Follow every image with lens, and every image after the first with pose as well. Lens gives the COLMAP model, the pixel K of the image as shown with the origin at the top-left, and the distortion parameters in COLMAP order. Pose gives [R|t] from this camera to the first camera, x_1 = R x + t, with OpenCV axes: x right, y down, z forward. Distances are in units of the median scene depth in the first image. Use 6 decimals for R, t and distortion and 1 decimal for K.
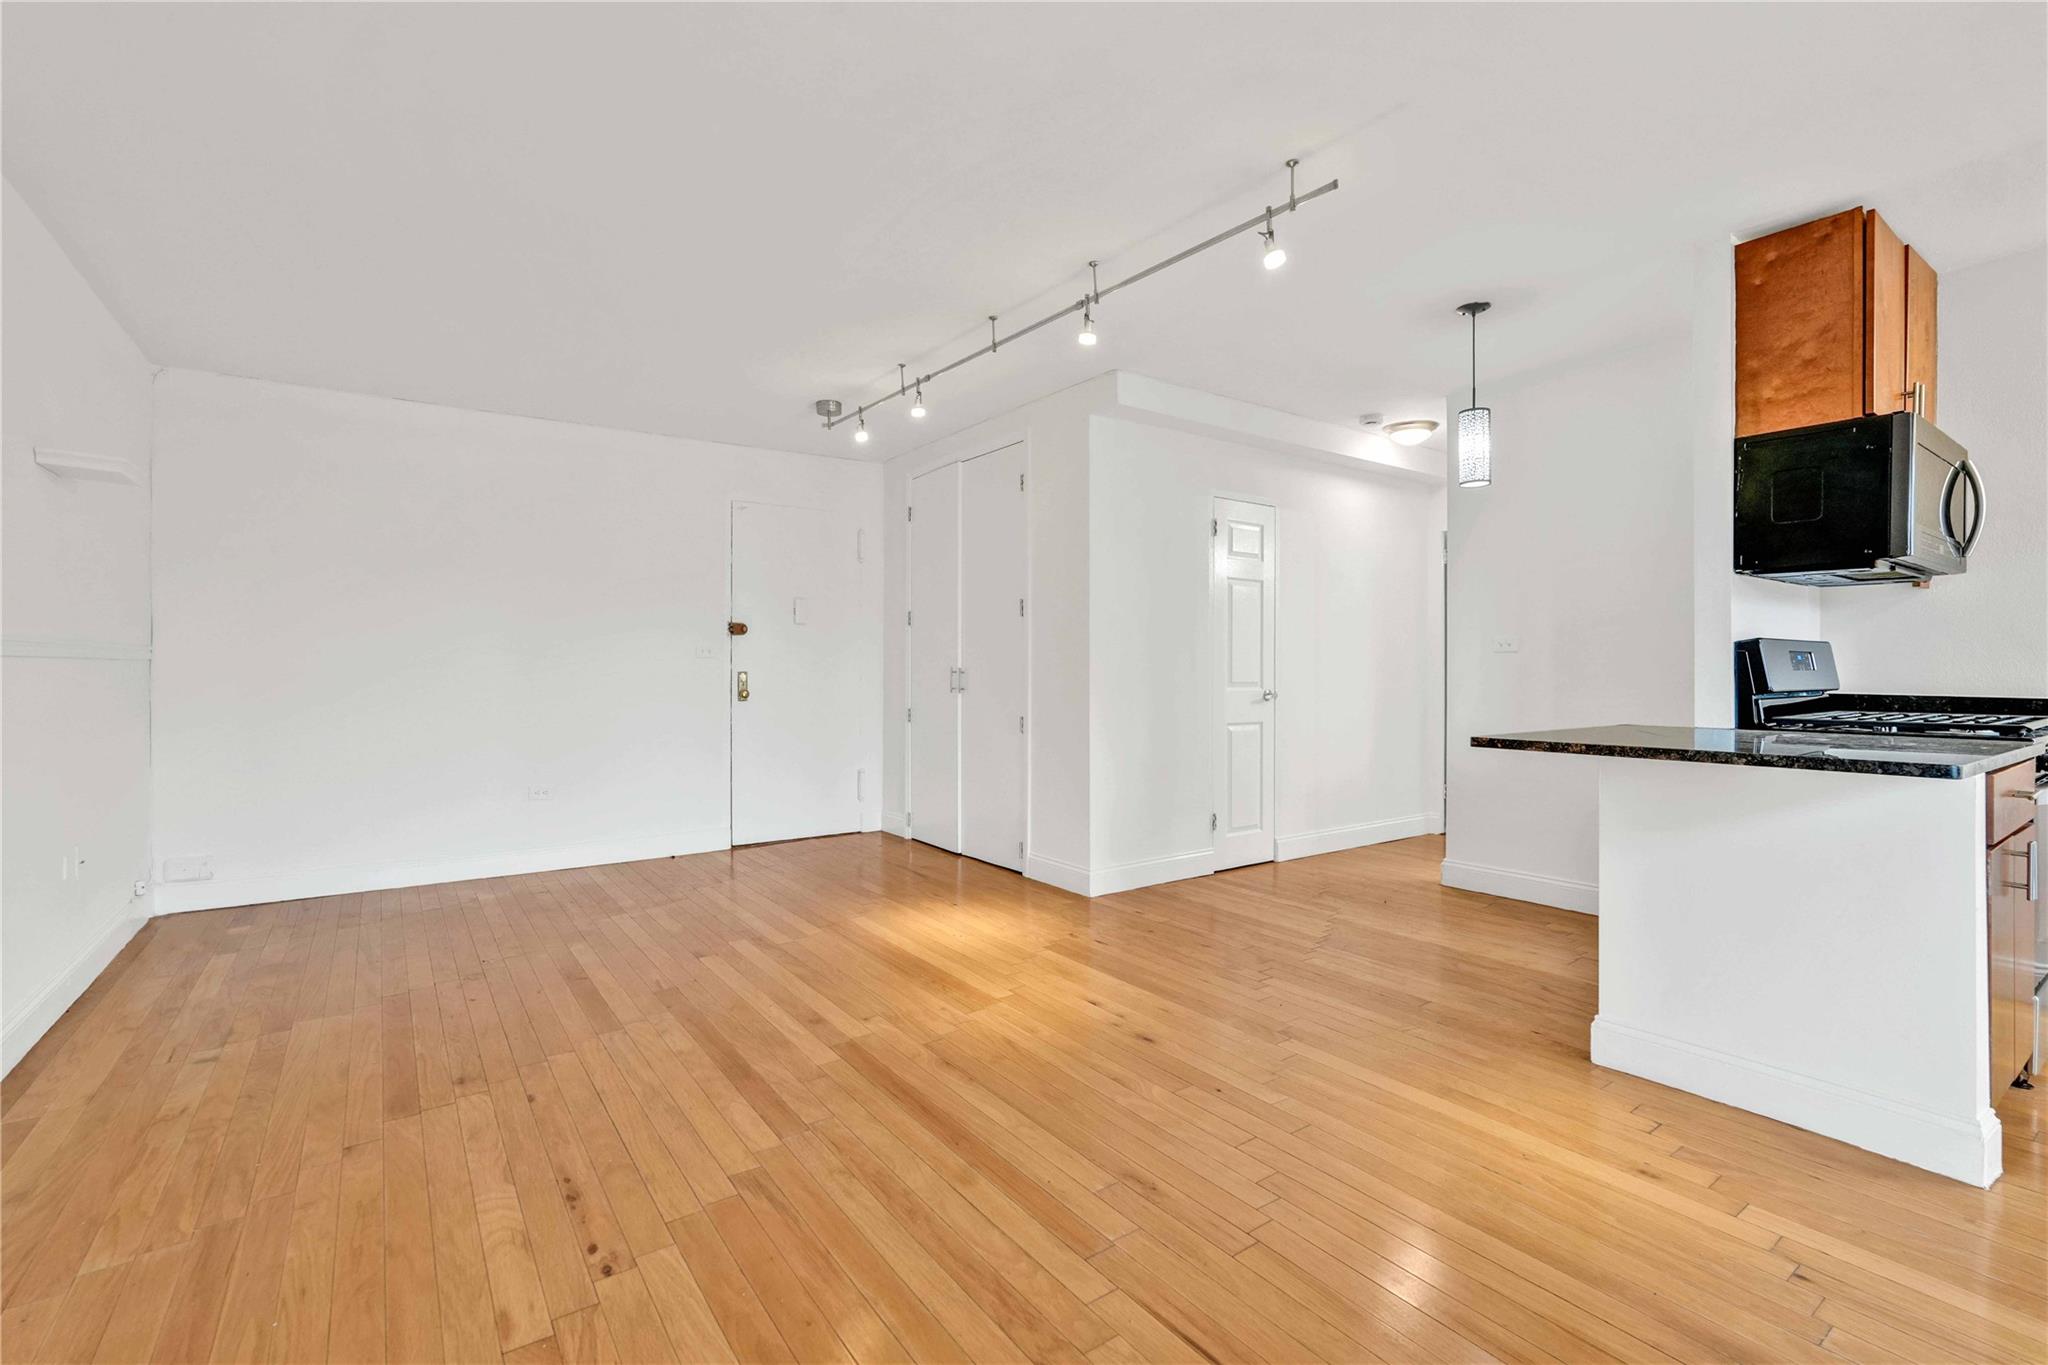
lens RADIAL K [[910.7, 0, 1026.6], [0, 910.7, 687.7], [0, 0, 1]] dist [-0.010128, 0.007274]
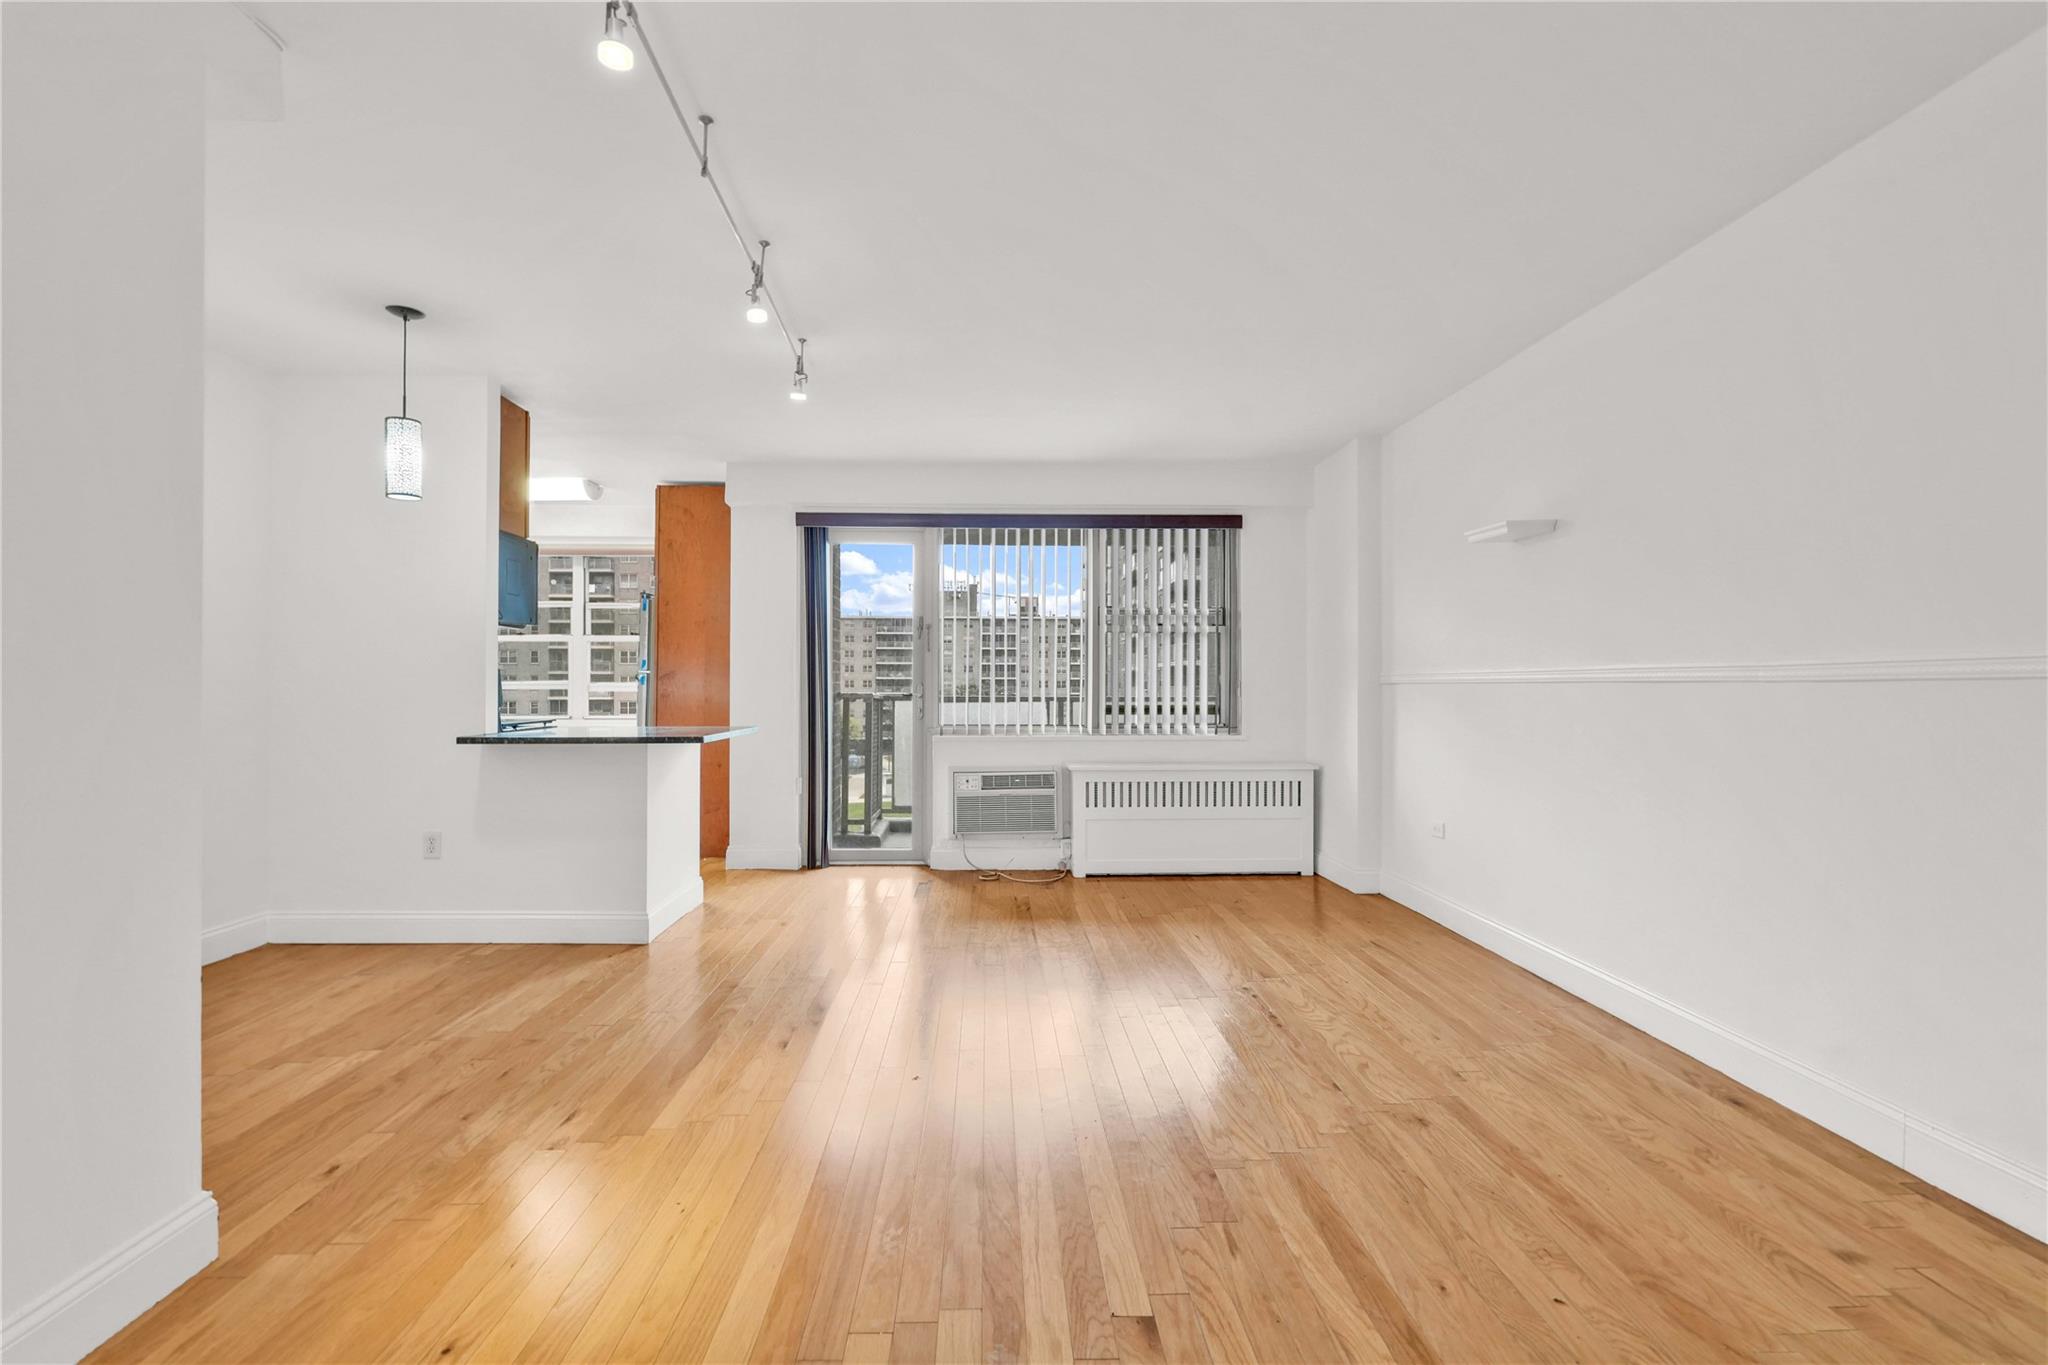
lens RADIAL K [[949.3, 0, 1011.3], [0, 949.3, 677.4], [0, 0, 1]] dist [0.000779, 0.000637]
pose [[-0.829555, 0.006160, 0.558391, -0.726571], [0.009422, 0.999951, 0.002967, -0.037497], [-0.558346, 0.007723, -0.829573, 1.822206]]
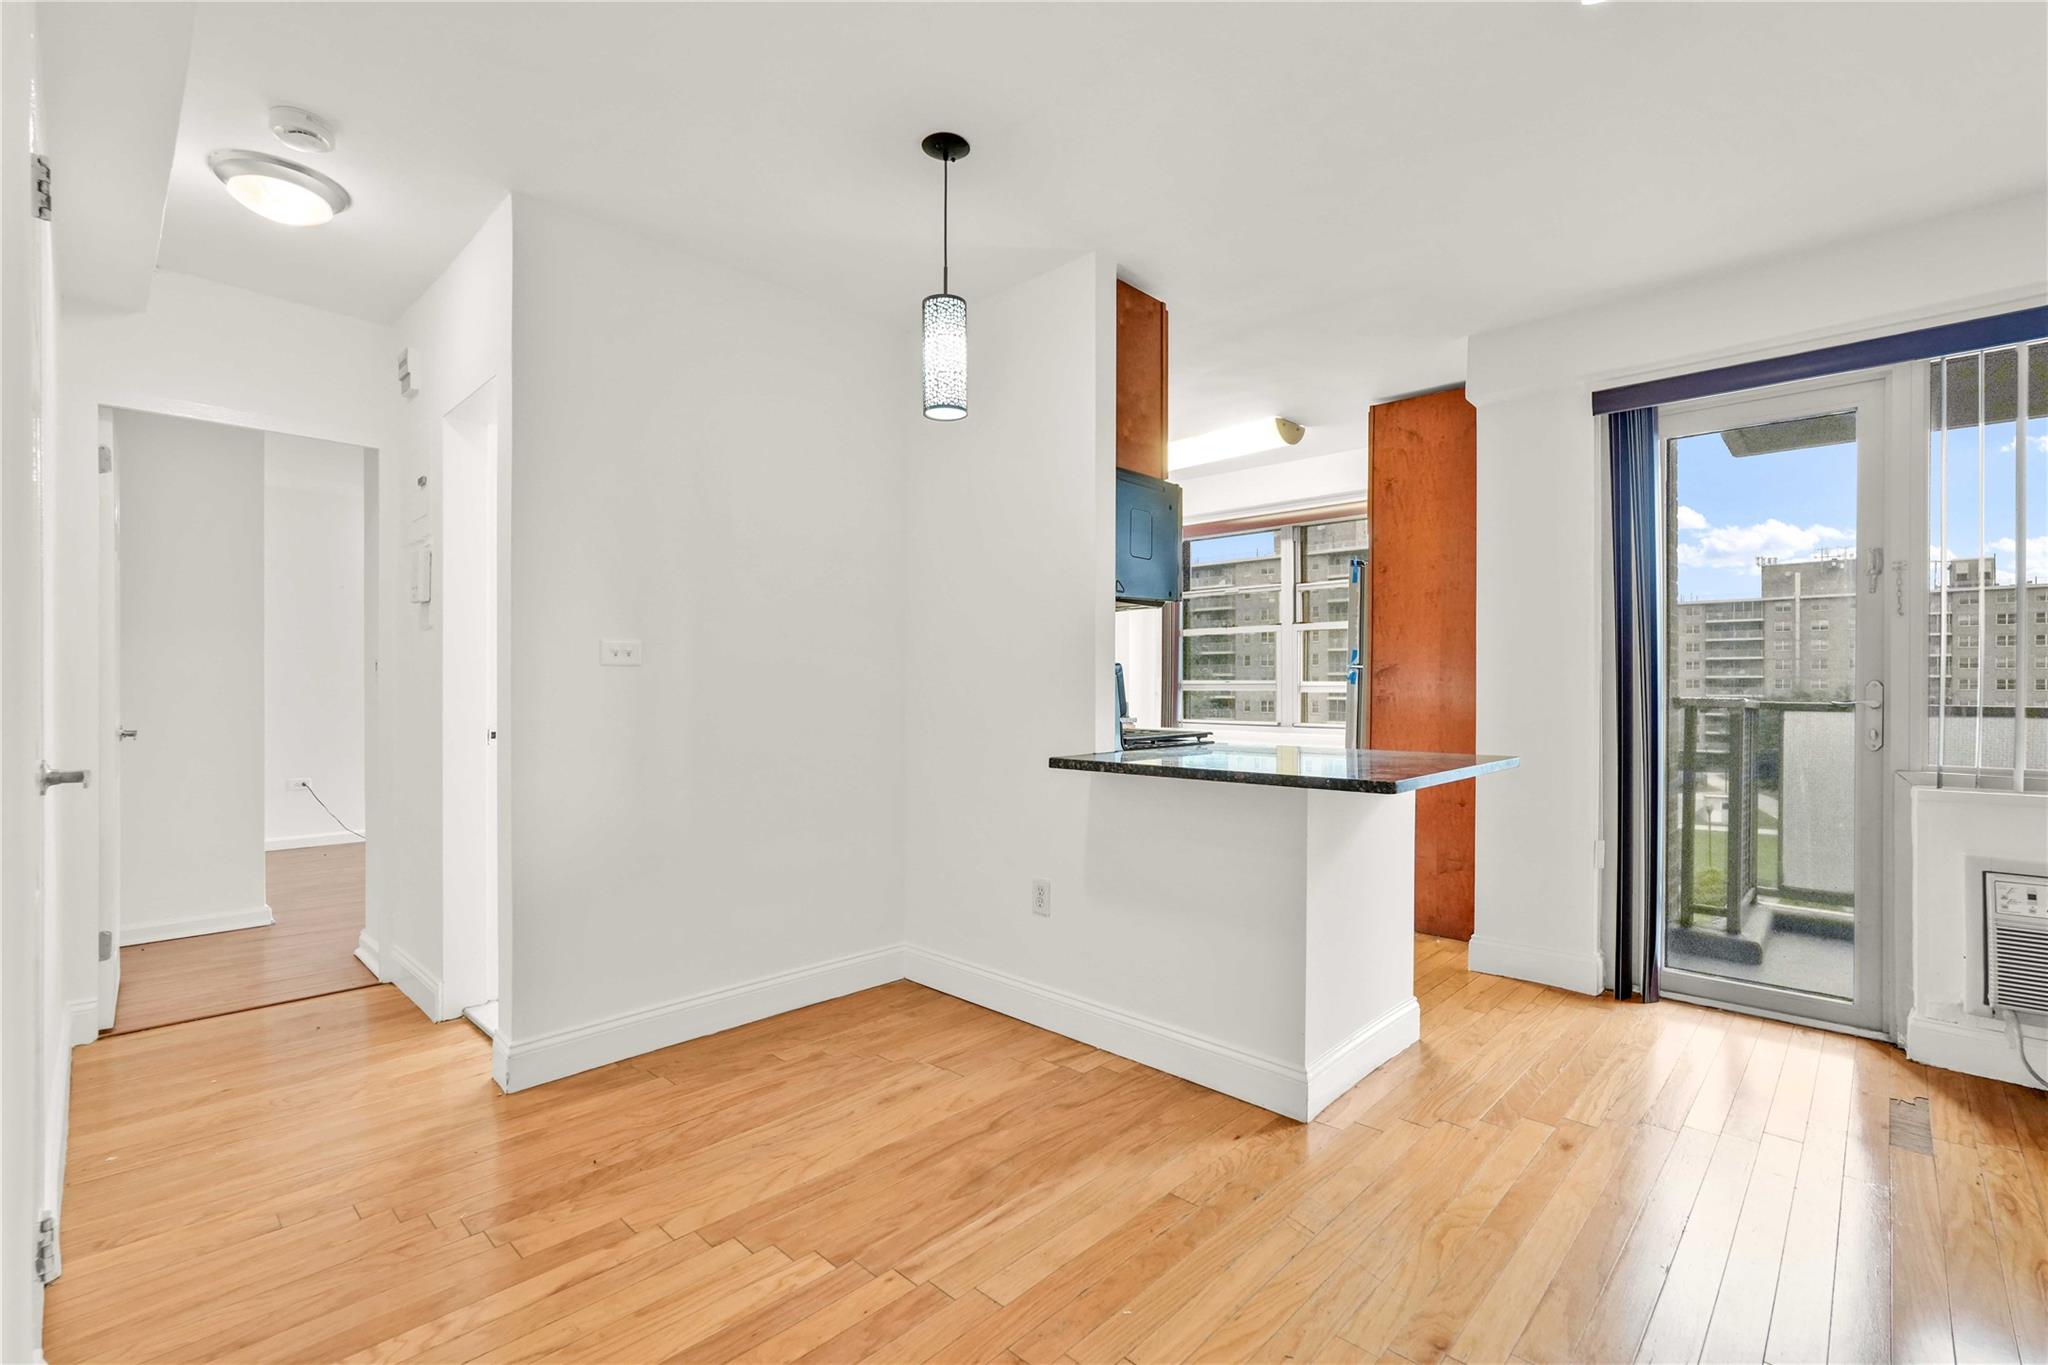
lens RADIAL K [[910.7, 0, 1026.6], [0, 910.7, 687.7], [0, 0, 1]] dist [-0.010128, 0.007274]
pose [[-0.195190, 0.000109, 0.980765, -0.203893], [0.016054, 0.999866, 0.003084, -0.030238], [-0.980634, 0.016347, -0.195166, 1.328731]]
